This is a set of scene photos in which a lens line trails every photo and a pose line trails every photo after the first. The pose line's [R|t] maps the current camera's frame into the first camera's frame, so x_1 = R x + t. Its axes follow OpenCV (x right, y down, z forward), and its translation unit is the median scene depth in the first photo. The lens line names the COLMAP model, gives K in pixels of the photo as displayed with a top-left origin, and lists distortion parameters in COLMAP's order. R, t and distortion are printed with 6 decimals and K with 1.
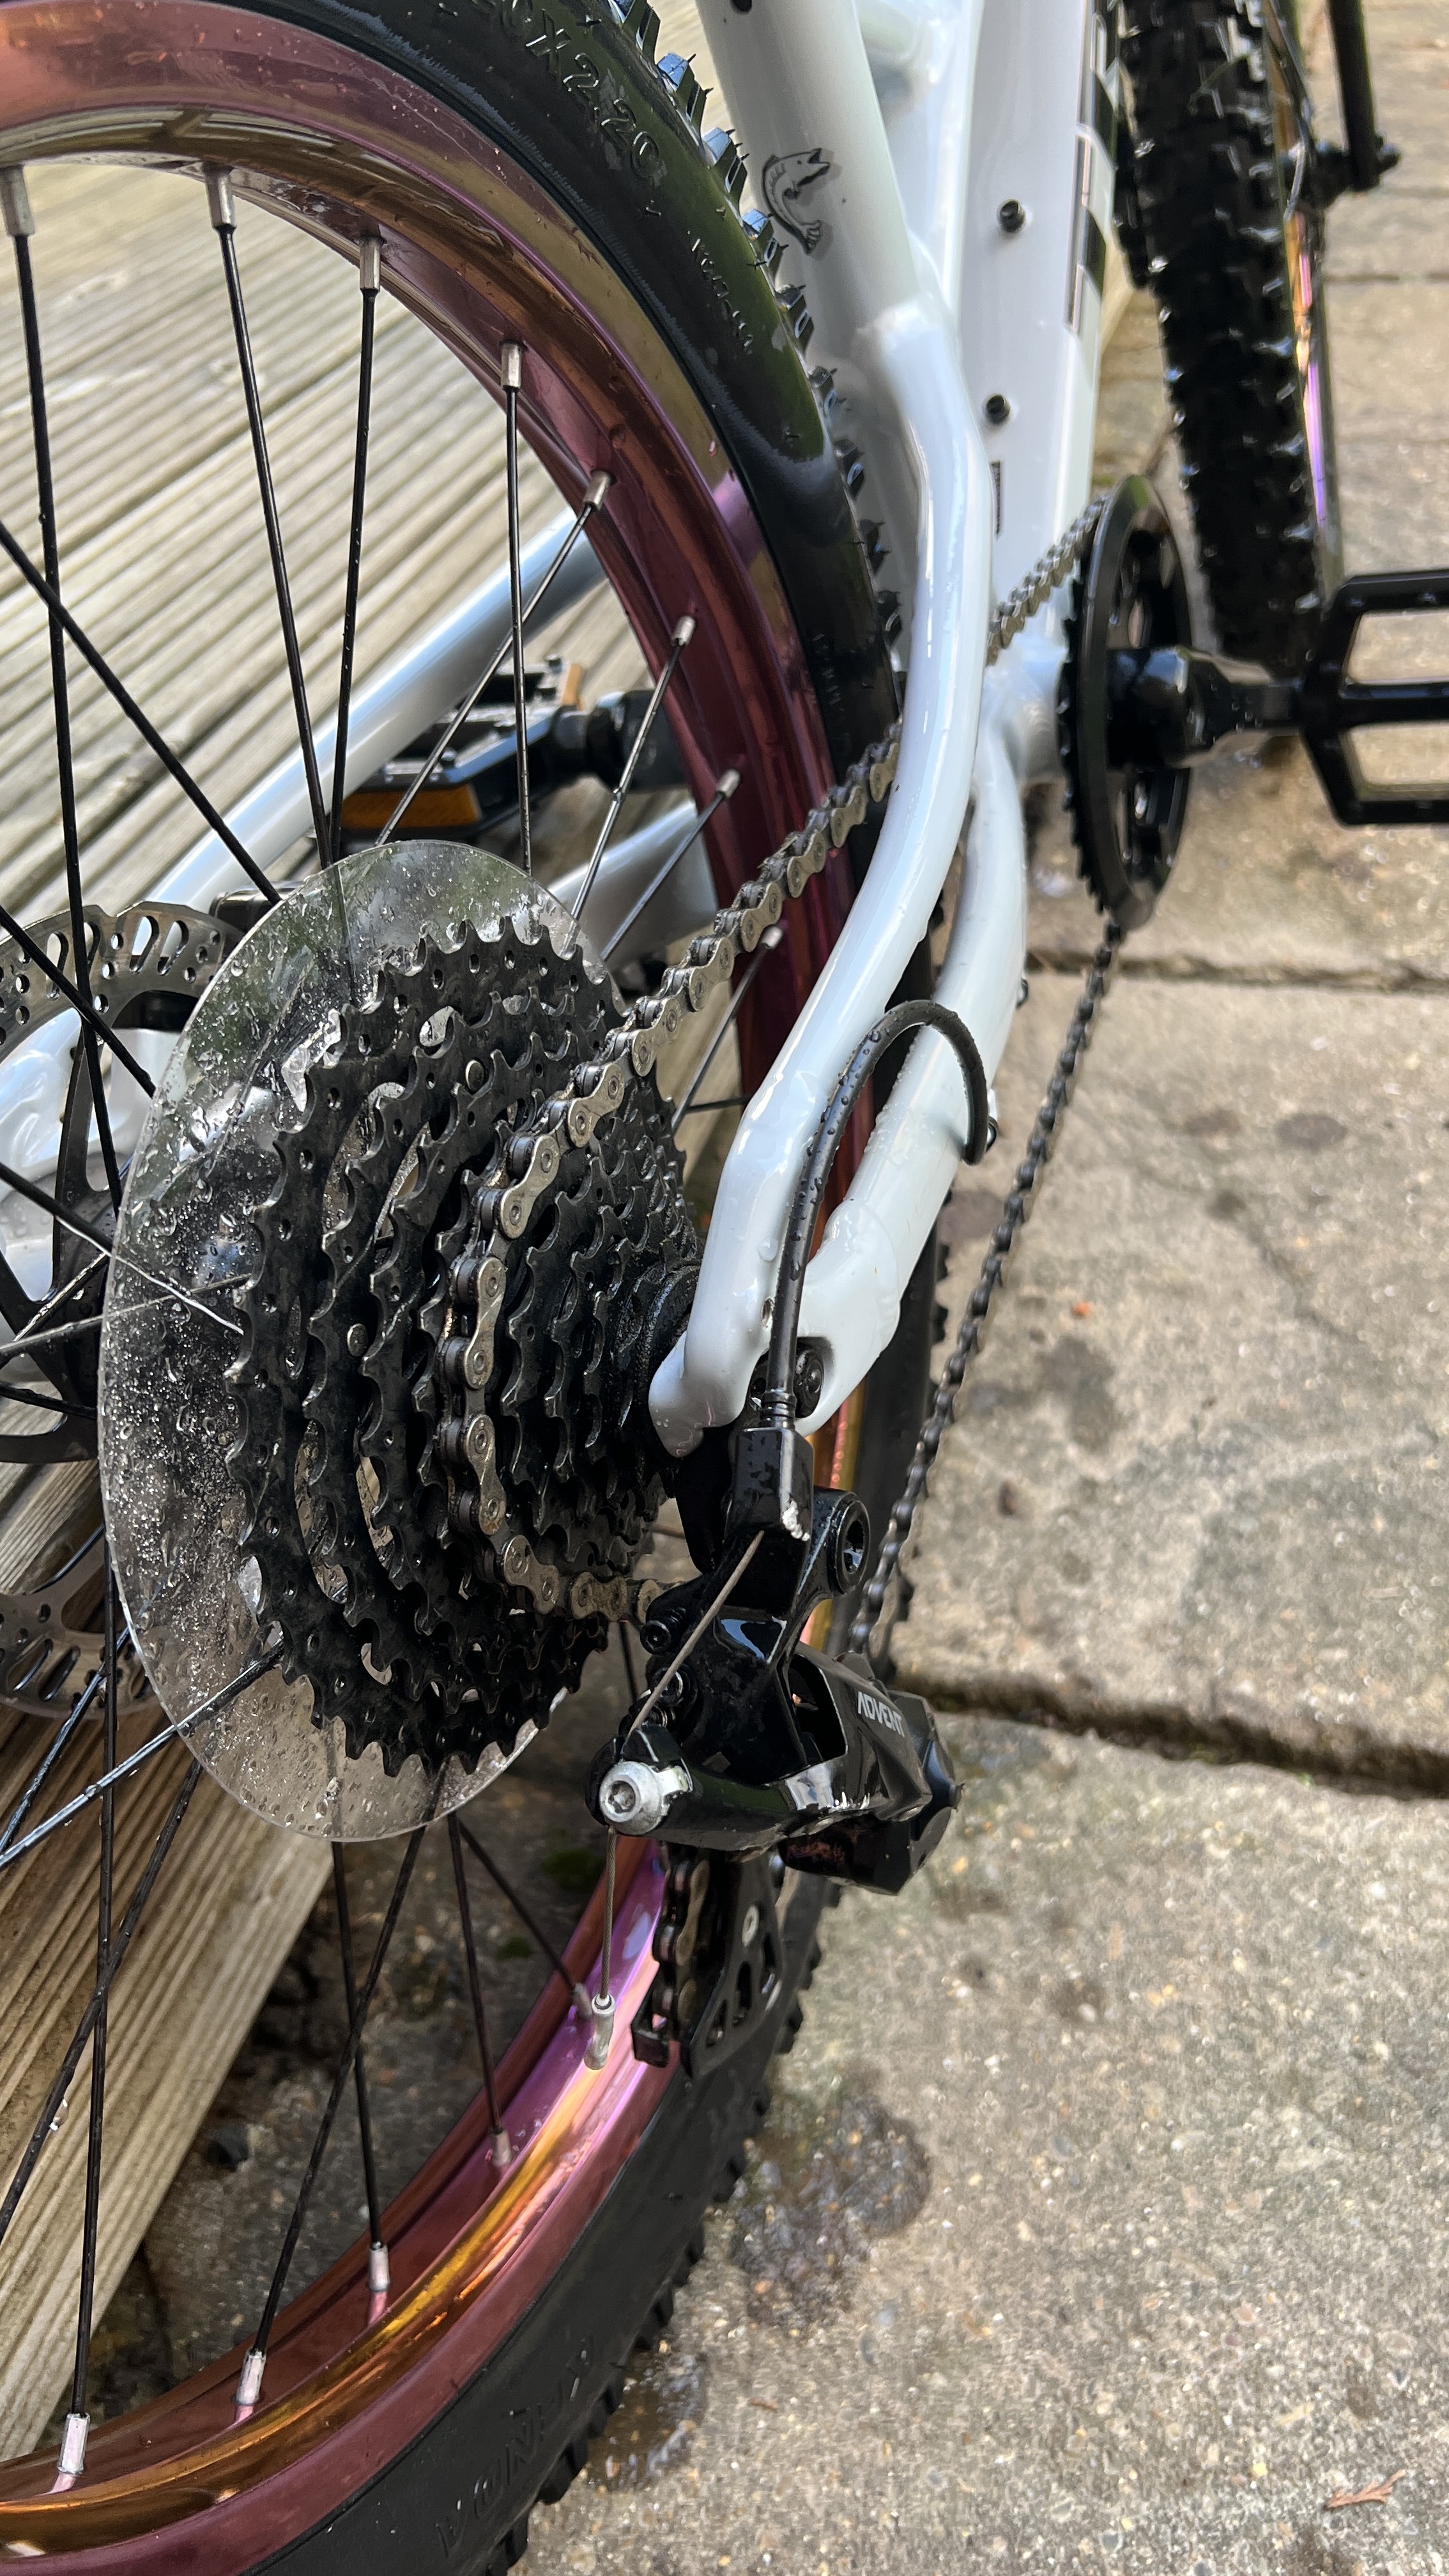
lens RADIAL K [[1945.2, 0, 727.4], [0, 1945.2, 1270.1], [0, 0, 1]] dist [0.060072, -0.007158]
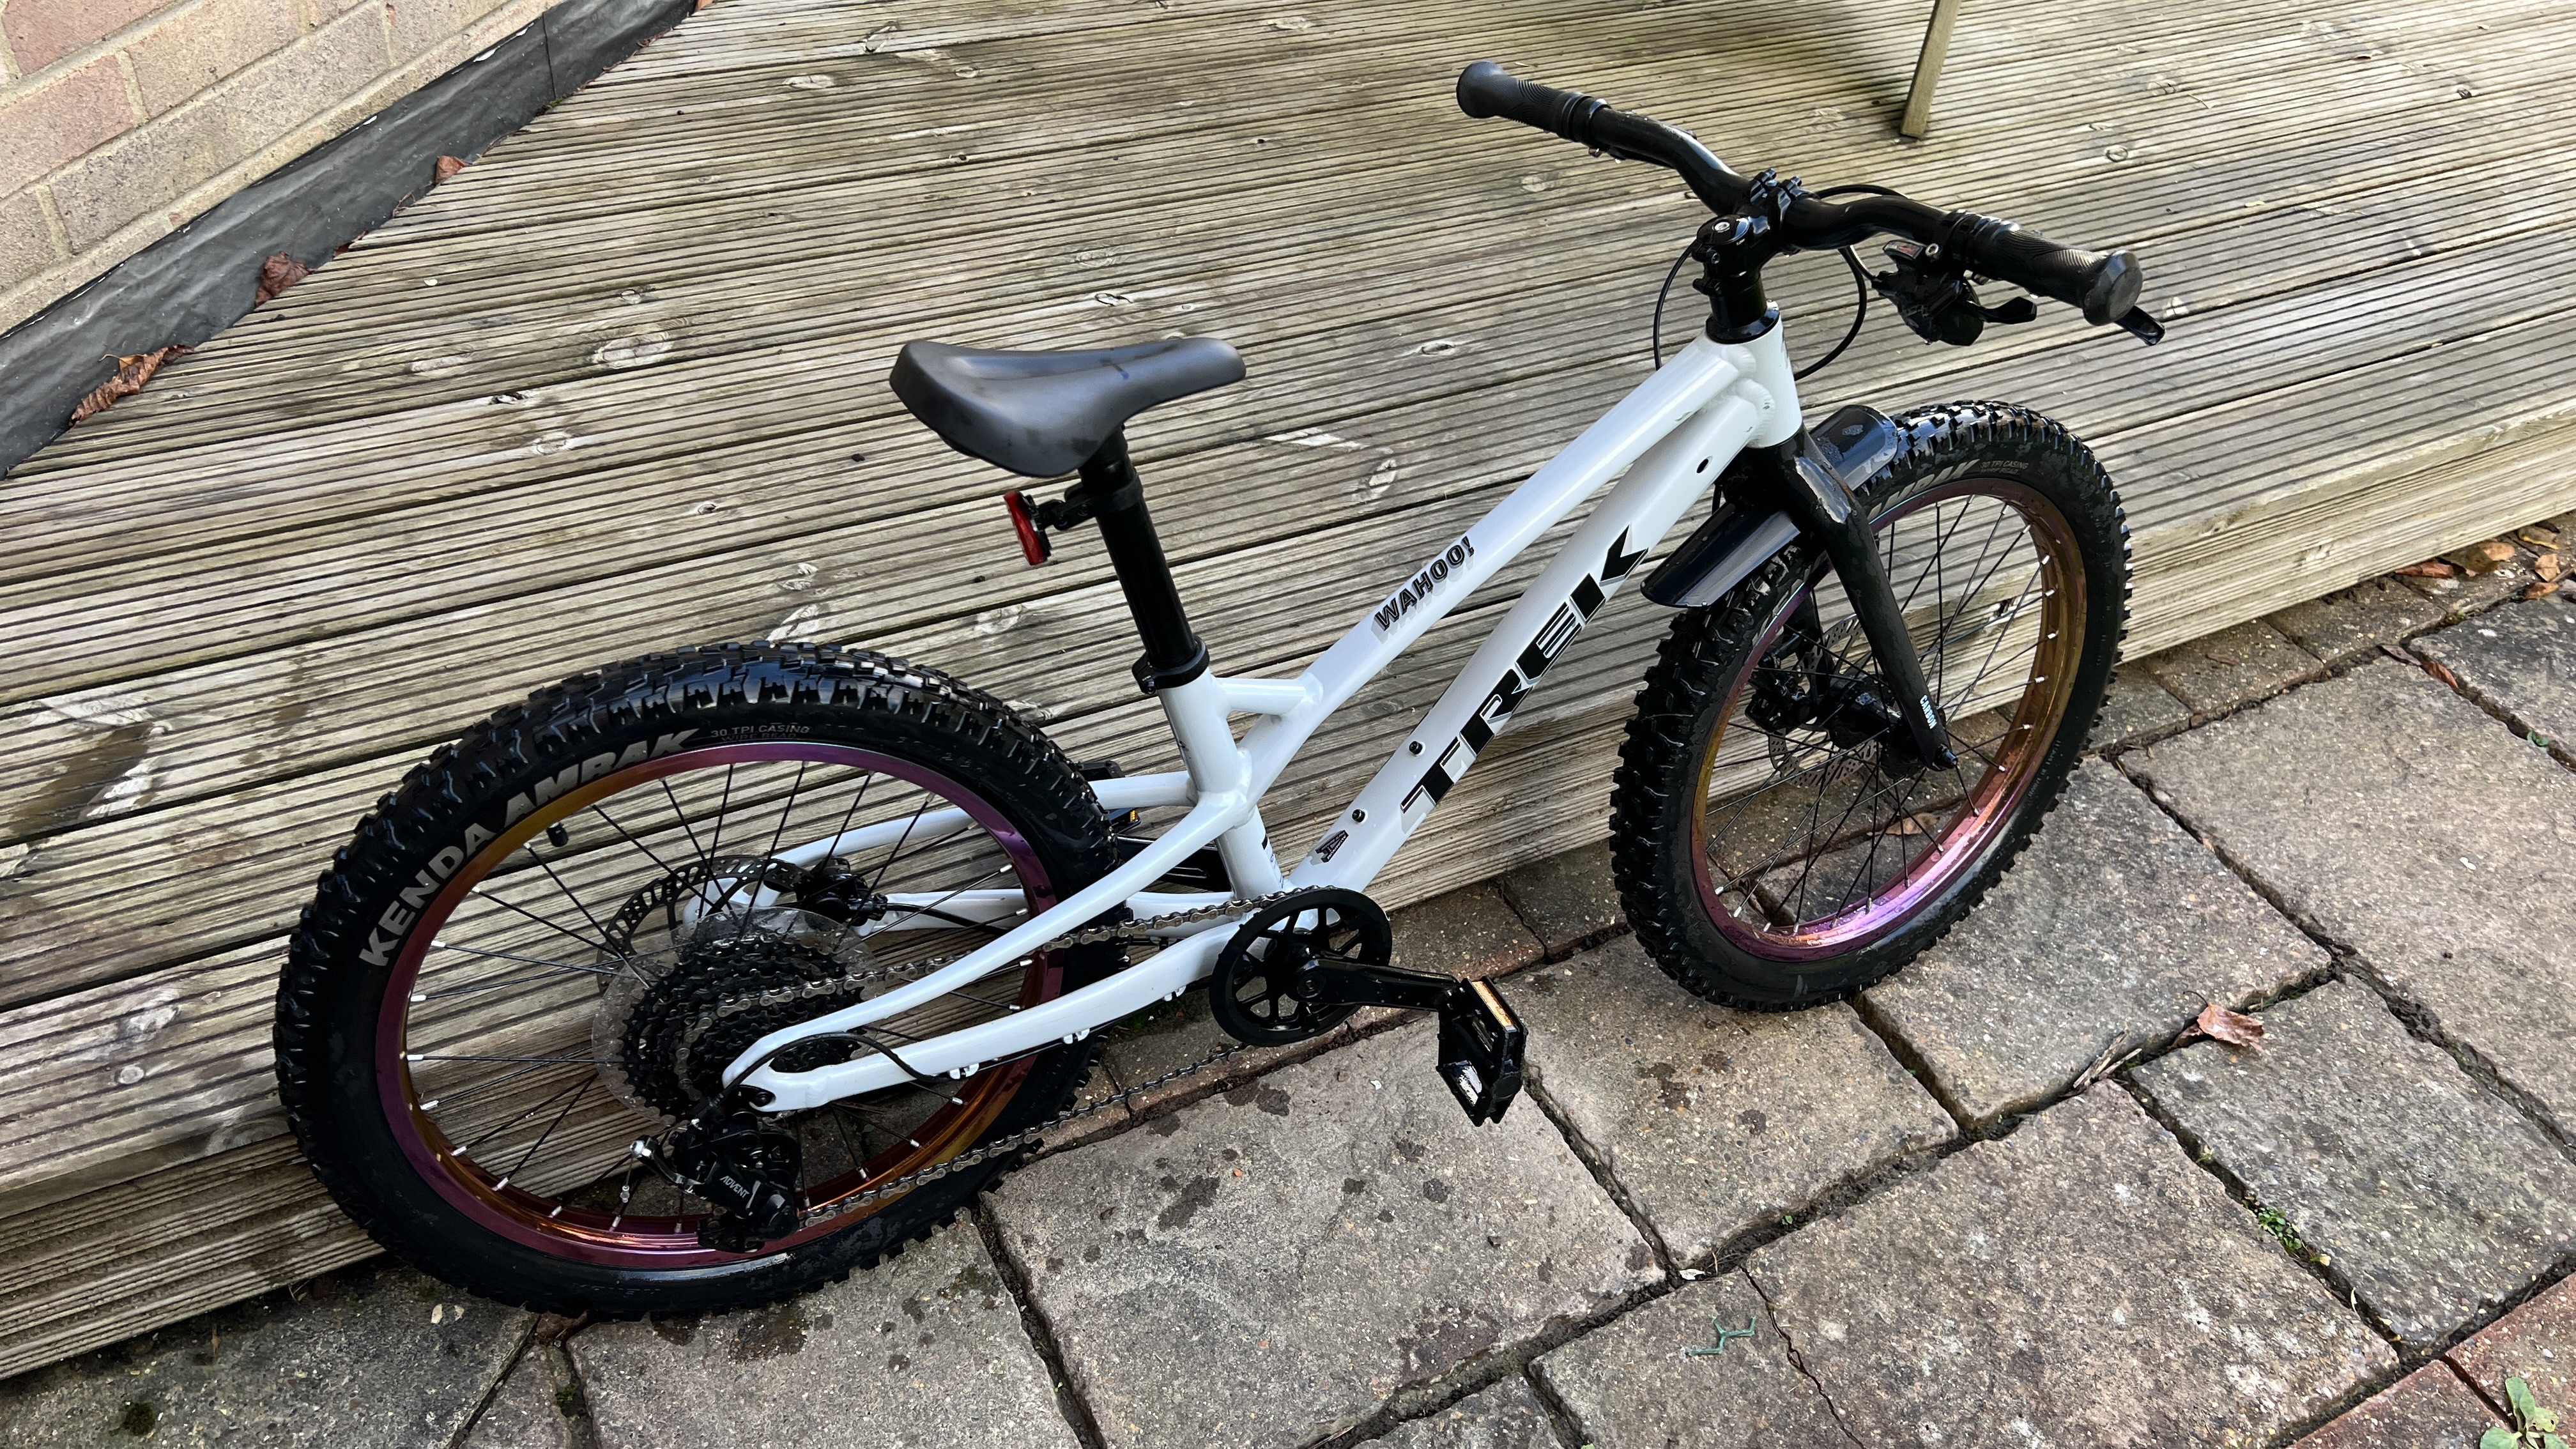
lens RADIAL K [[1945.2, 0, 1282.3], [0, 1945.2, 740.9], [0, 0, 1]] dist [0.060072, -0.007158]
pose [[0.690226, 0.586559, -0.423718, 0.891451], [-0.568122, 0.801951, 0.184697, -0.813371], [0.448136, 0.113241, 0.886764, -0.891085]]
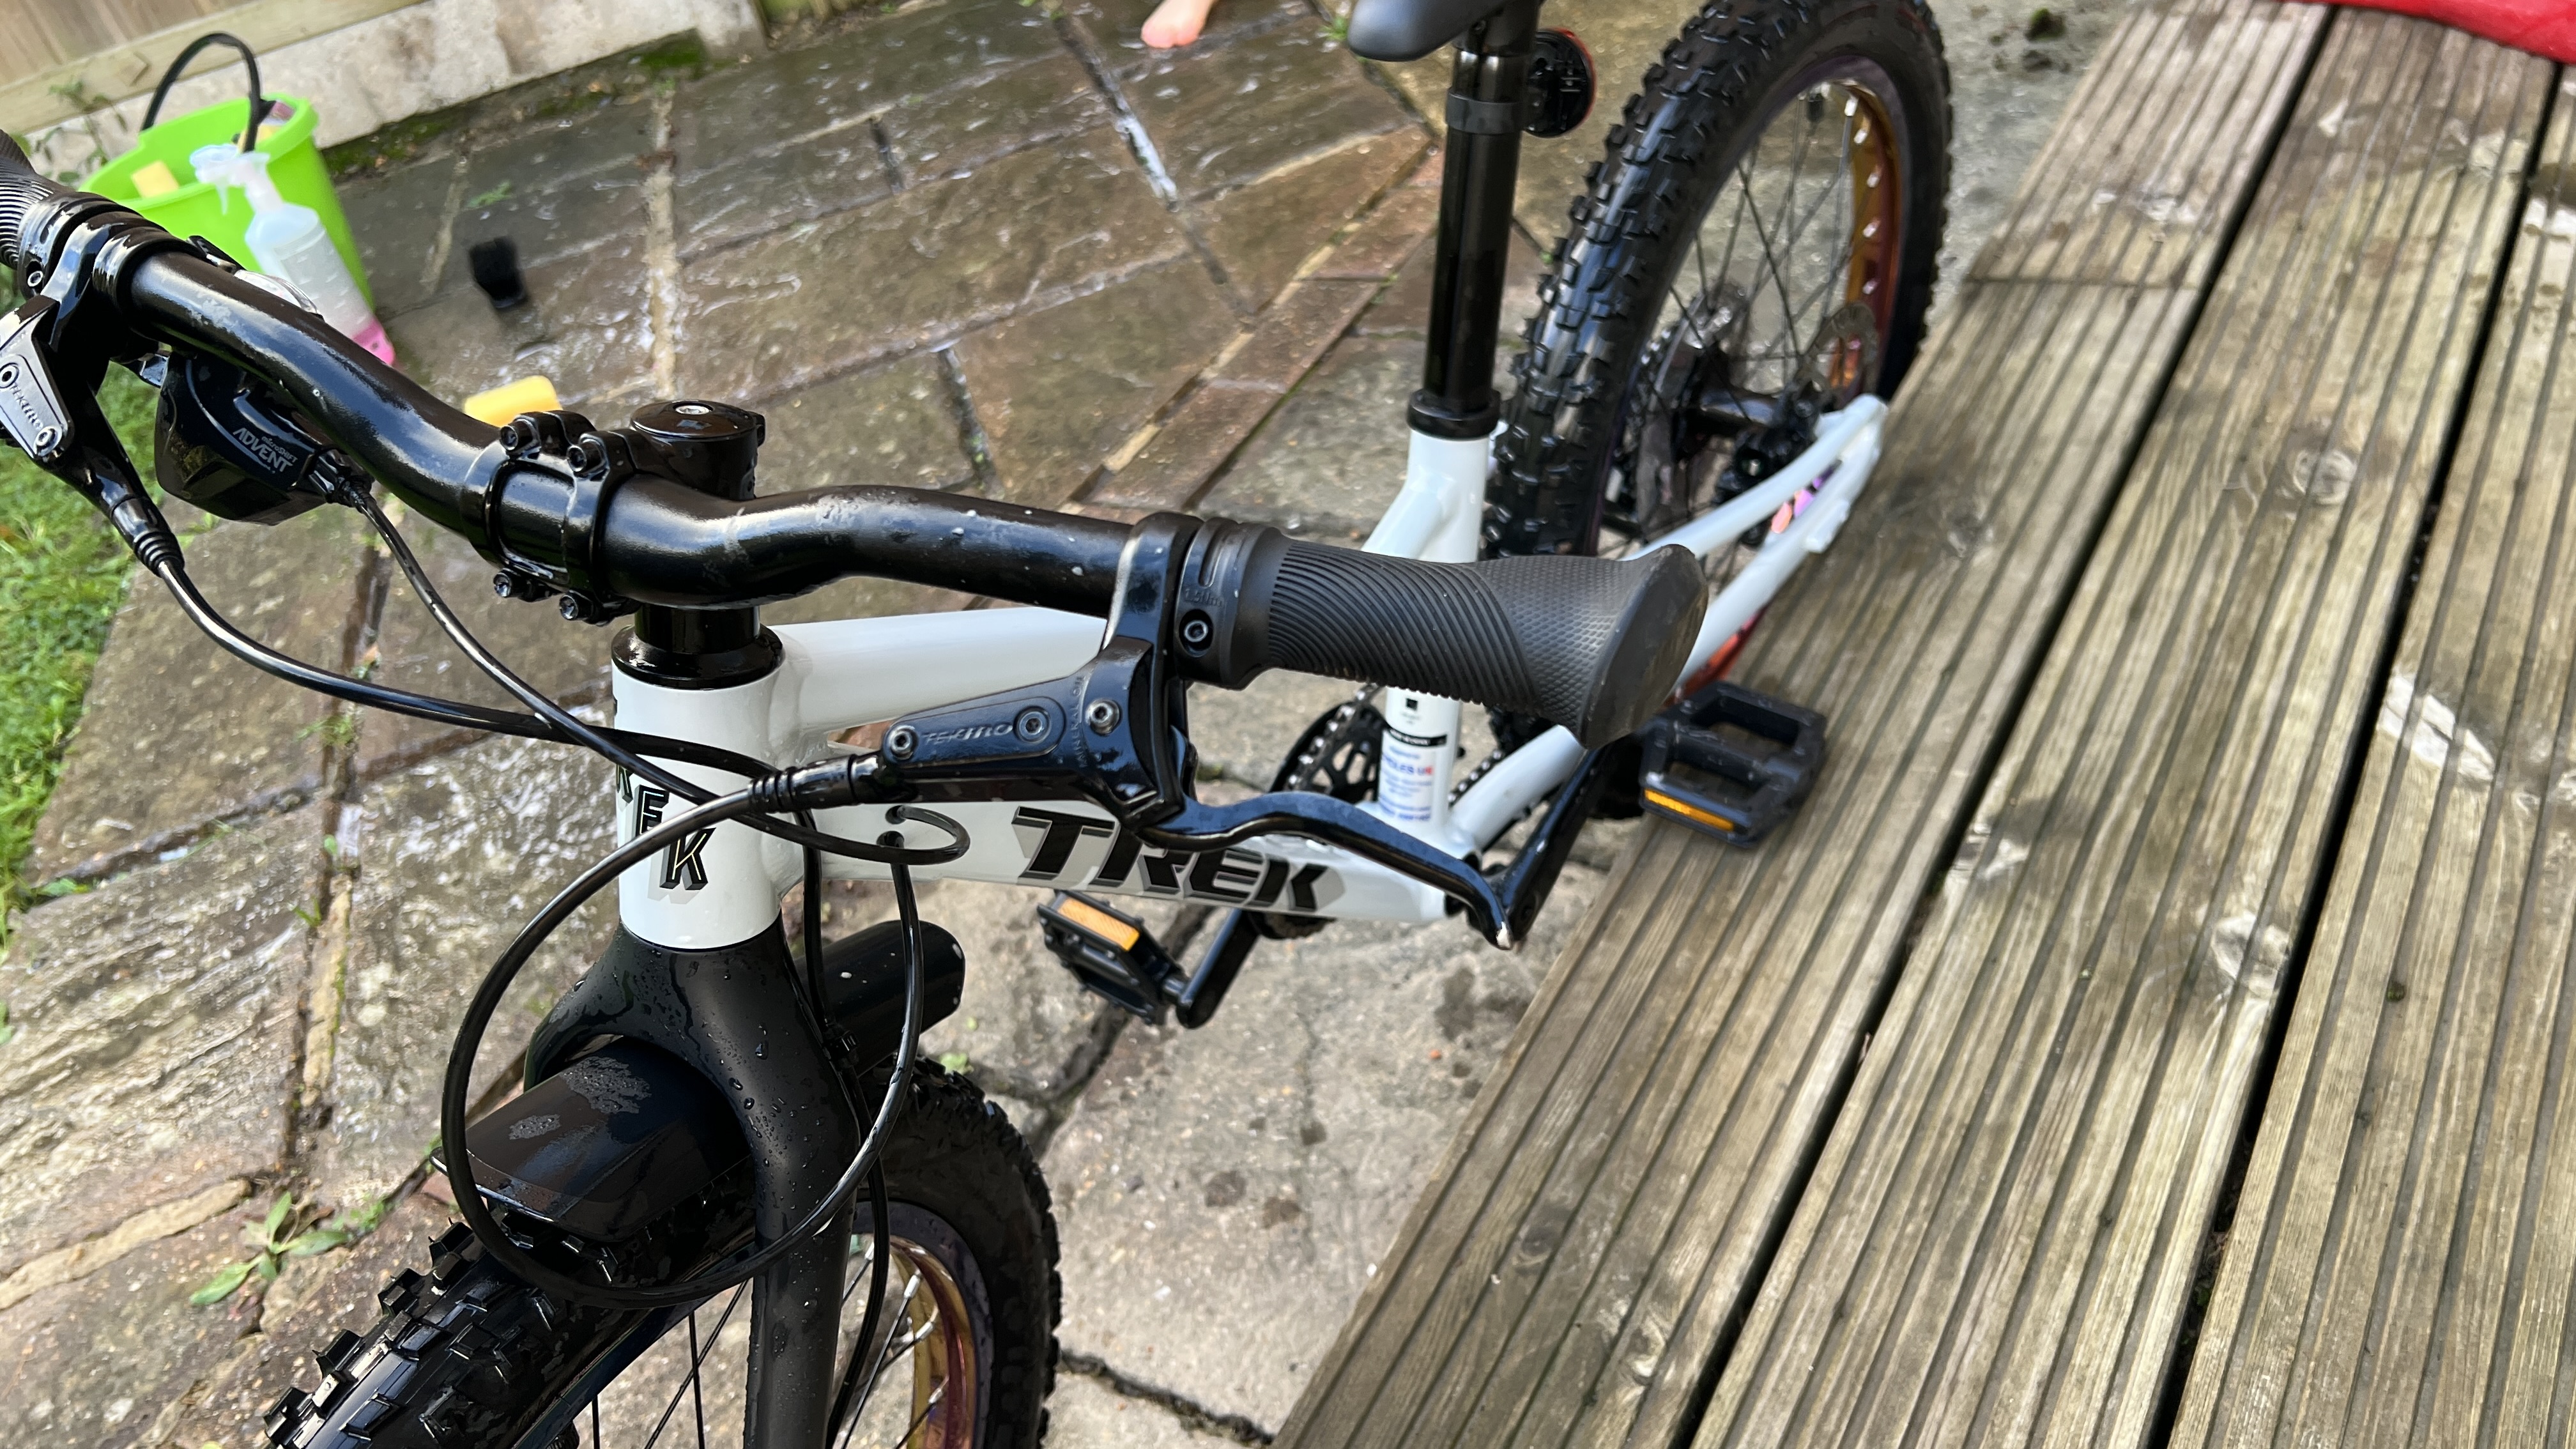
lens RADIAL K [[1945.2, 0, 1285.7], [0, 1945.2, 734.1], [0, 0, 1]] dist [0.060072, -0.007158]
pose [[-0.917726, 0.088619, 0.387201, -0.390902], [0.396742, 0.157022, 0.904400, -1.699321], [0.019348, 0.983611, -0.179262, 1.142903]]
